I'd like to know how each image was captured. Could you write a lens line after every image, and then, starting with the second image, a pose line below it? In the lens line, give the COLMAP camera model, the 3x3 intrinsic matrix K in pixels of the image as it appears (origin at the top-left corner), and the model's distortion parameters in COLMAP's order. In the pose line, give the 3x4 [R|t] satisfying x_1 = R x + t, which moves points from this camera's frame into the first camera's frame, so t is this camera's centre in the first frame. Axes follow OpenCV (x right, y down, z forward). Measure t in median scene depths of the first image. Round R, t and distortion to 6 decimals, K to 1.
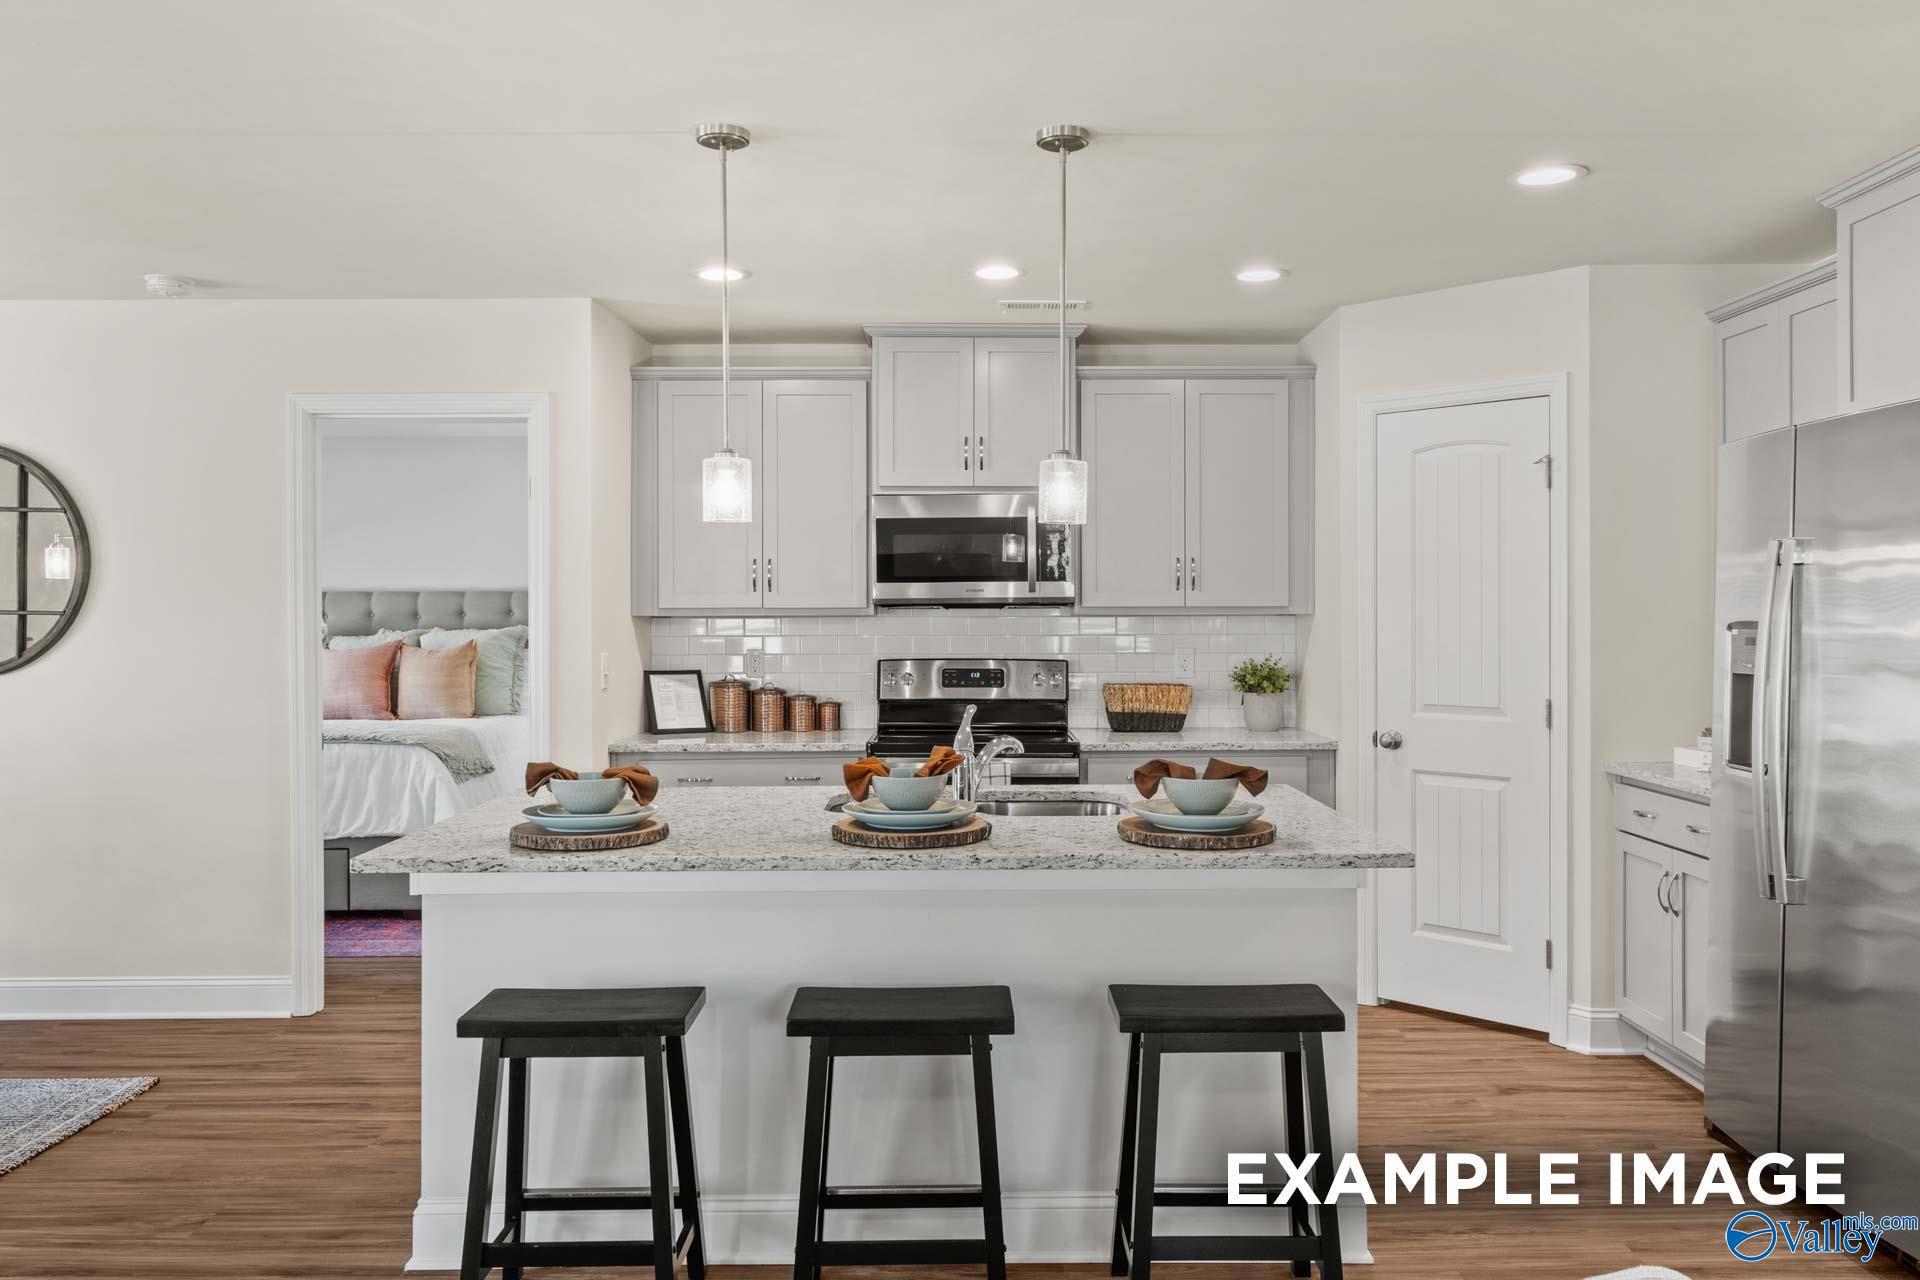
lens RADIAL K [[1404.4, 0, 970.0], [0, 1404.4, 631.2], [0, 0, 1]] dist [-0.004812, 0.070879]
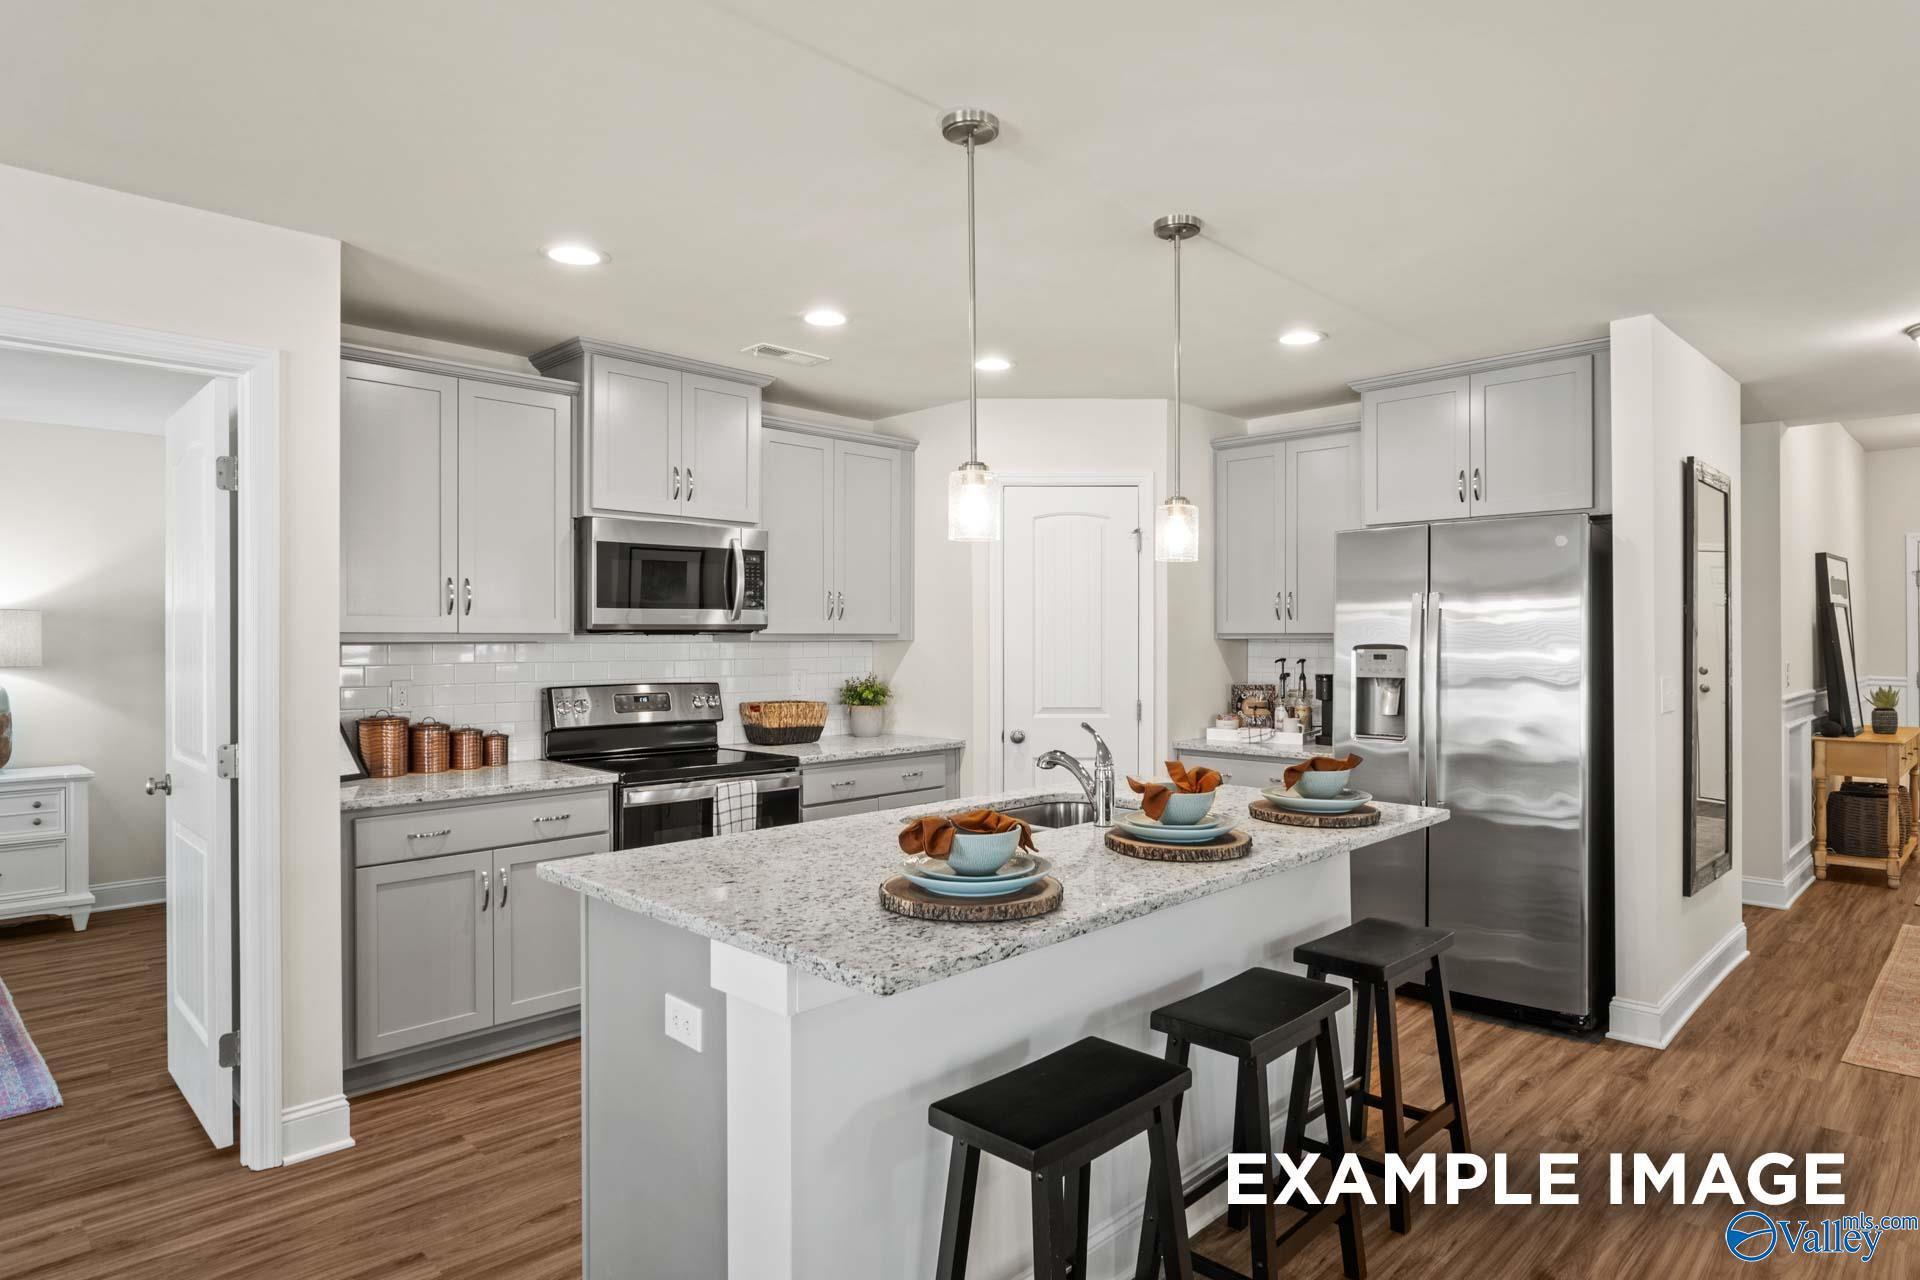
lens RADIAL K [[1085.2, 0, 960.0], [0, 1085.2, 640.0], [0, 0, 1]] dist [0.005623, 0.001024]
pose [[0.718068, 0.000027, 0.695973, -0.403496], [0.008973, 0.999917, -0.009298, -0.002986], [-0.695915, 0.012921, 0.718008, 0.285701]]
